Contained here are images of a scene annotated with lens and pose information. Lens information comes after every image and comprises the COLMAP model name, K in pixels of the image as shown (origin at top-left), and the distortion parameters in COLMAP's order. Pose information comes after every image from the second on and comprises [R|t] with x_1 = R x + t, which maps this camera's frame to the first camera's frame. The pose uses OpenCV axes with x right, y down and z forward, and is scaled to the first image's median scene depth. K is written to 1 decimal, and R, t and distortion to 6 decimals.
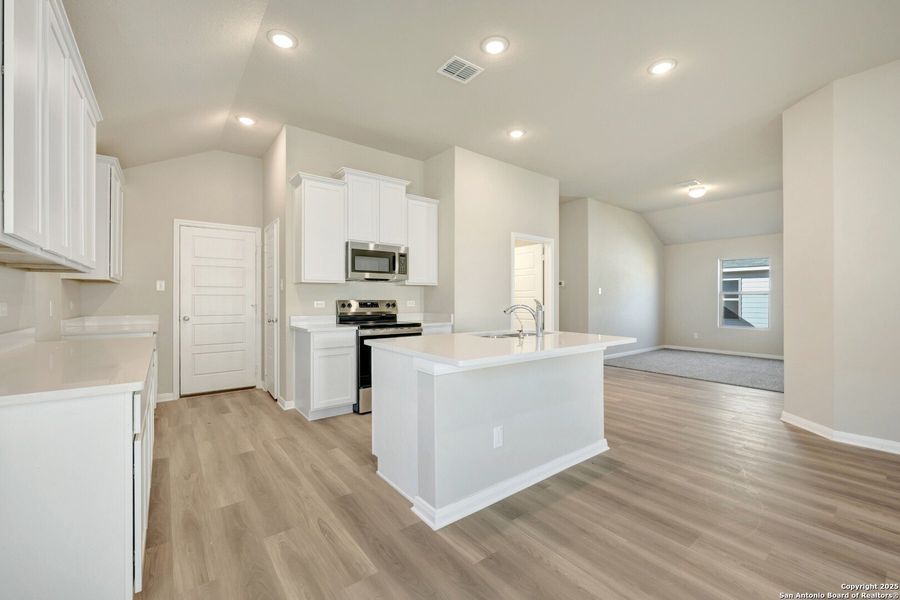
lens RADIAL K [[373.2, 0, 454.1], [0, 373.2, 298.0], [0, 0, 1]] dist [0.002908, 0.000658]
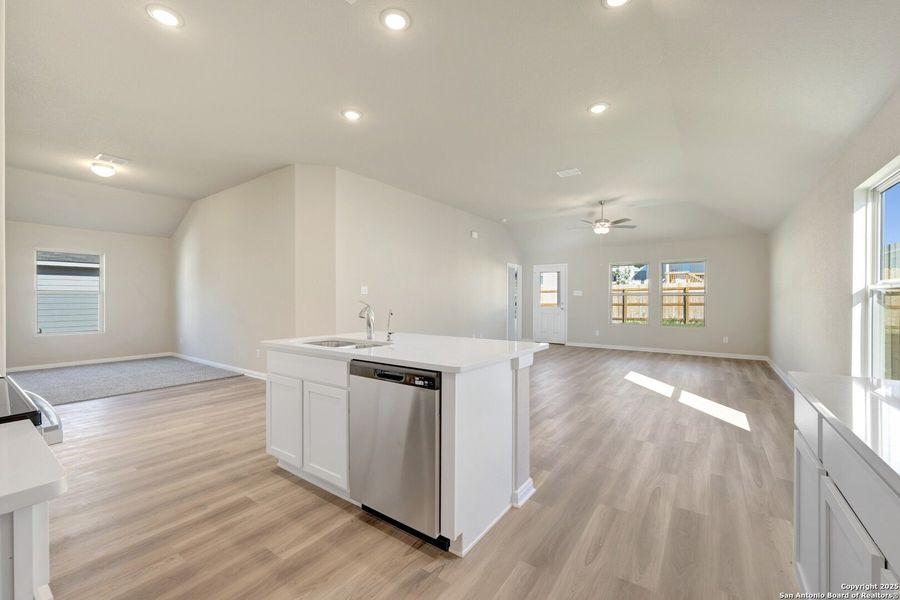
lens RADIAL K [[364.9, 0, 452.2], [0, 364.9, 300.2], [0, 0, 1]] dist [0.012623, -0.000002]
pose [[-0.286457, -0.004373, 0.958083, -0.687775], [-0.003331, 0.999988, 0.003568, -0.003332], [-0.958087, -0.002169, -0.286468, 0.987195]]
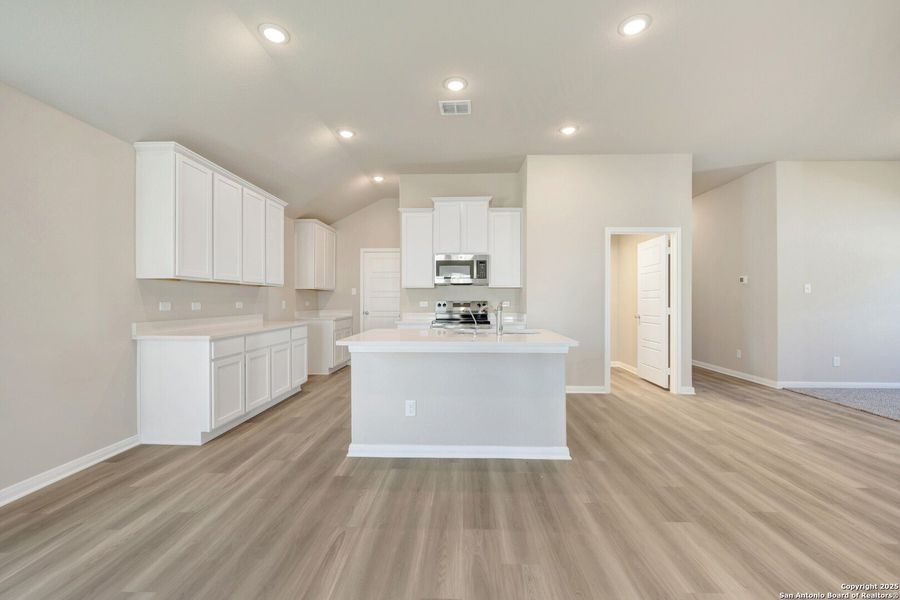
lens RADIAL K [[369.6, 0, 450.7], [0, 369.6, 298.3], [0, 0, 1]] dist [0.000932, 0.000069]
pose [[0.766975, -0.002658, -0.641672, 0.740600], [0.001790, 0.999996, -0.002003, -0.000500], [0.641675, 0.000388, 0.766977, 0.086996]]
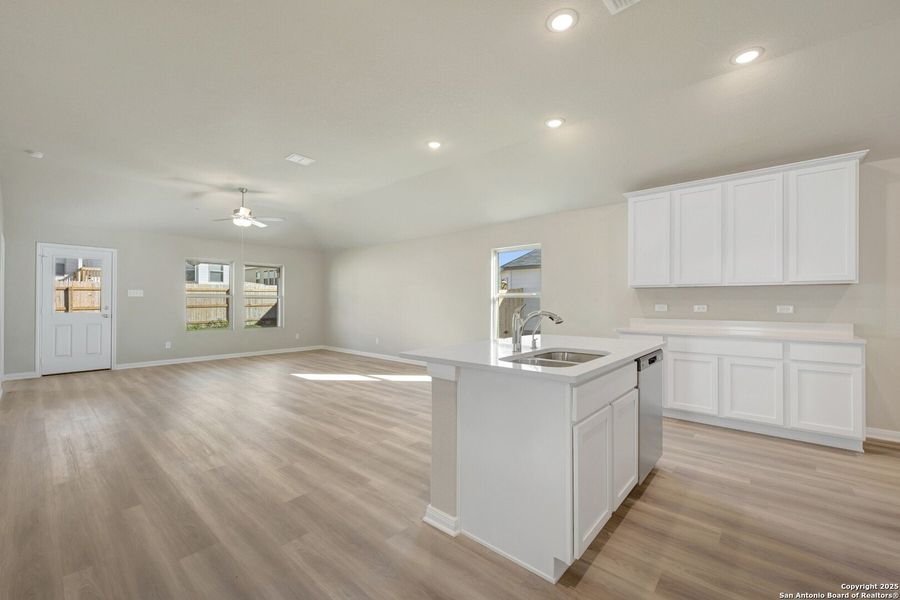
lens RADIAL K [[369.6, 0, 450.7], [0, 369.6, 298.3], [0, 0, 1]] dist [0.000932, 0.000069]
pose [[-0.981981, -0.002716, -0.188960, 0.470816], [-0.000558, 0.999934, -0.011472, 0.000823], [0.188979, -0.011159, -0.981918, 1.599957]]
